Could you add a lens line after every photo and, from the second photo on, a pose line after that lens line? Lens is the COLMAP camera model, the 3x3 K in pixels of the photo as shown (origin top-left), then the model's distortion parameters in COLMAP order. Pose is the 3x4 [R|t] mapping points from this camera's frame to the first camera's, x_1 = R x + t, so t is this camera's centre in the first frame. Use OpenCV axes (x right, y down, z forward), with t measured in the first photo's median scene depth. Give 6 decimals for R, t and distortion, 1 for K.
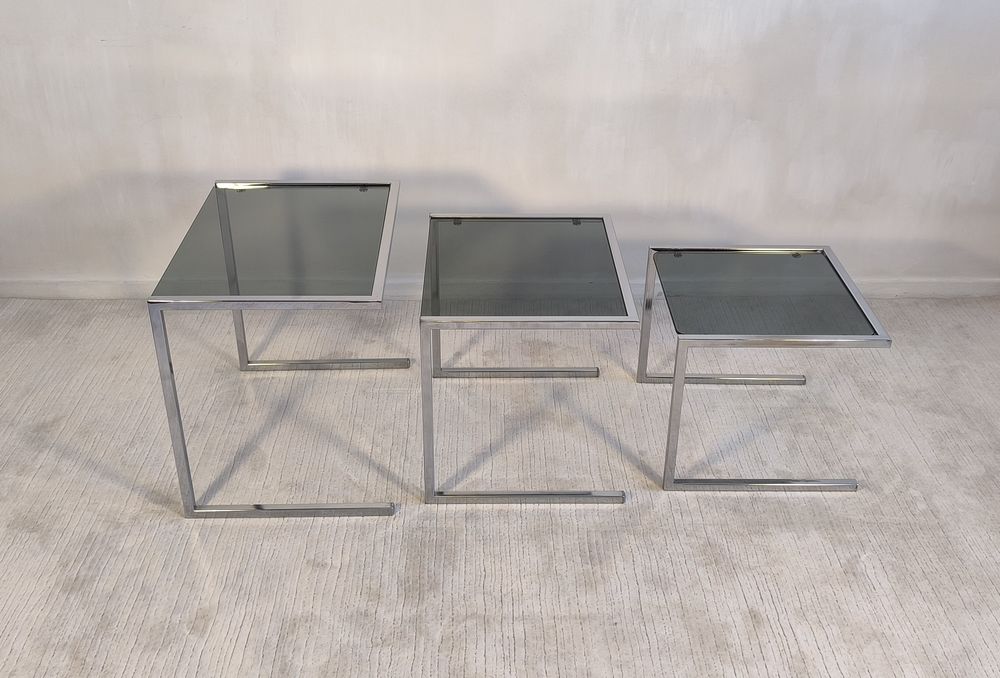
lens RADIAL K [[1031.9, 0, 513.6], [0, 1031.9, 340.1], [0, 0, 1]] dist [0.012373, 0.010745]
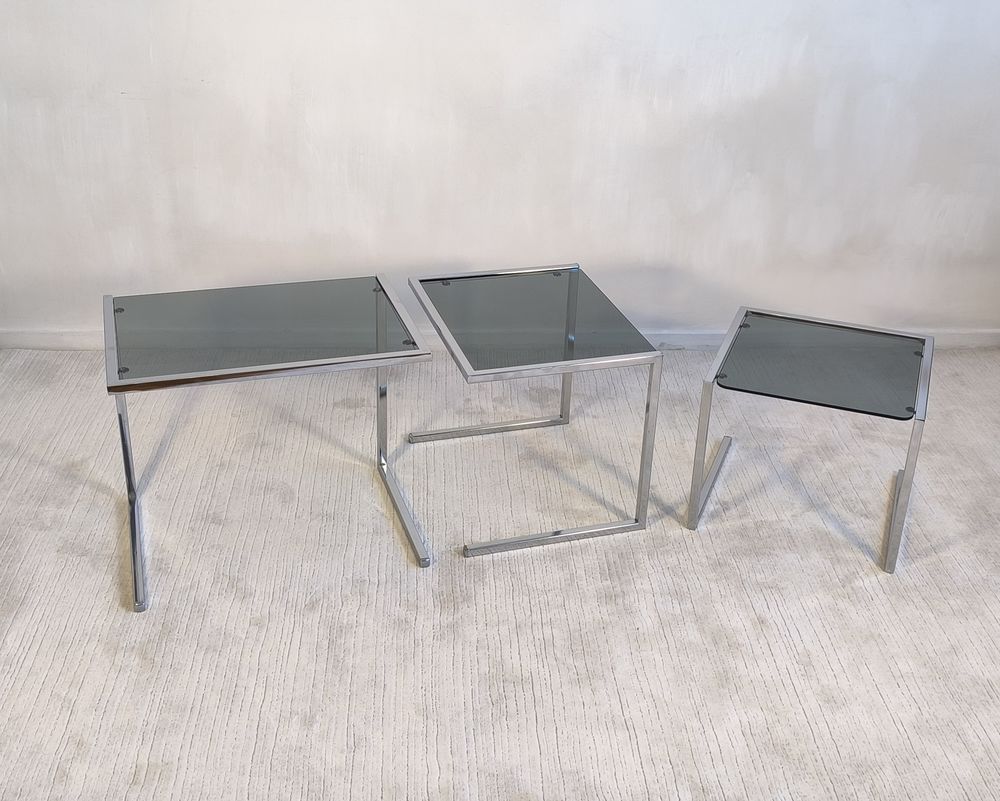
lens RADIAL K [[1210.6, 0, 500.0], [0, 1210.6, 400.5], [0, 0, 1]] dist [0.044241, -0.062097]
pose [[0.999580, -0.002169, 0.028914, -0.073028], [0.003069, 0.999511, -0.031131, 0.065790], [-0.028833, 0.031207, 0.999097, -0.254269]]
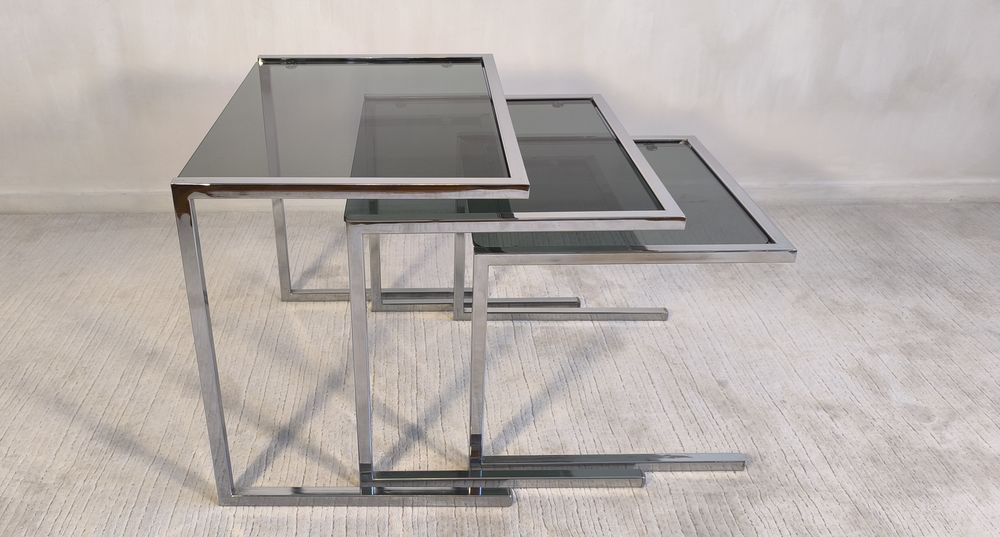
lens RADIAL K [[819.1, 0, 418.3], [0, 819.1, 264.5], [0, 0, 1]] dist [0.006925, -0.008978]
pose [[0.999697, -0.010440, -0.022285, -0.098478], [0.009776, 0.999511, -0.029695, 0.040262], [0.022584, 0.029468, 0.999311, 0.416508]]
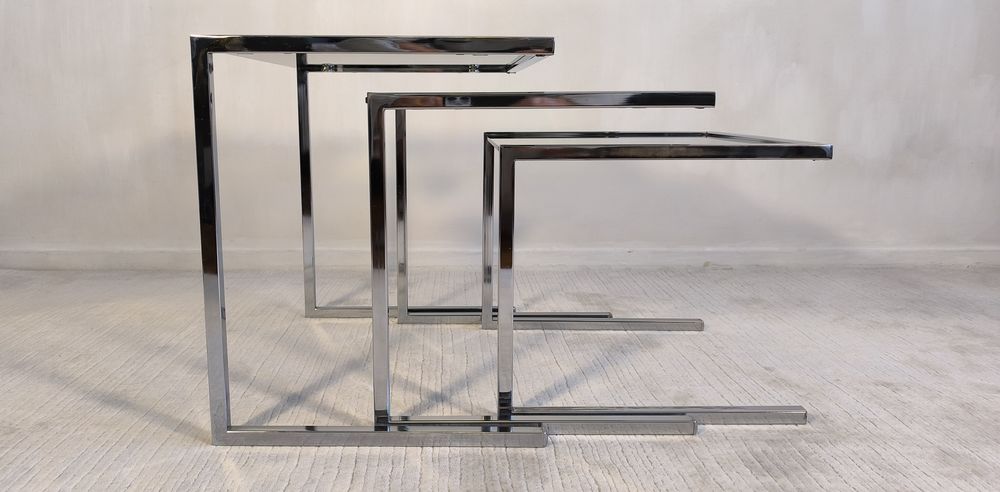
lens RADIAL K [[755.7, 0, 454.2], [0, 755.7, 243.8], [0, 0, 1]] dist [-0.001181, -0.000009]
pose [[0.999773, -0.009549, -0.019067, -0.094311], [0.002613, 0.942256, -0.334884, 0.226078], [0.021163, 0.334758, 0.942067, 0.516569]]
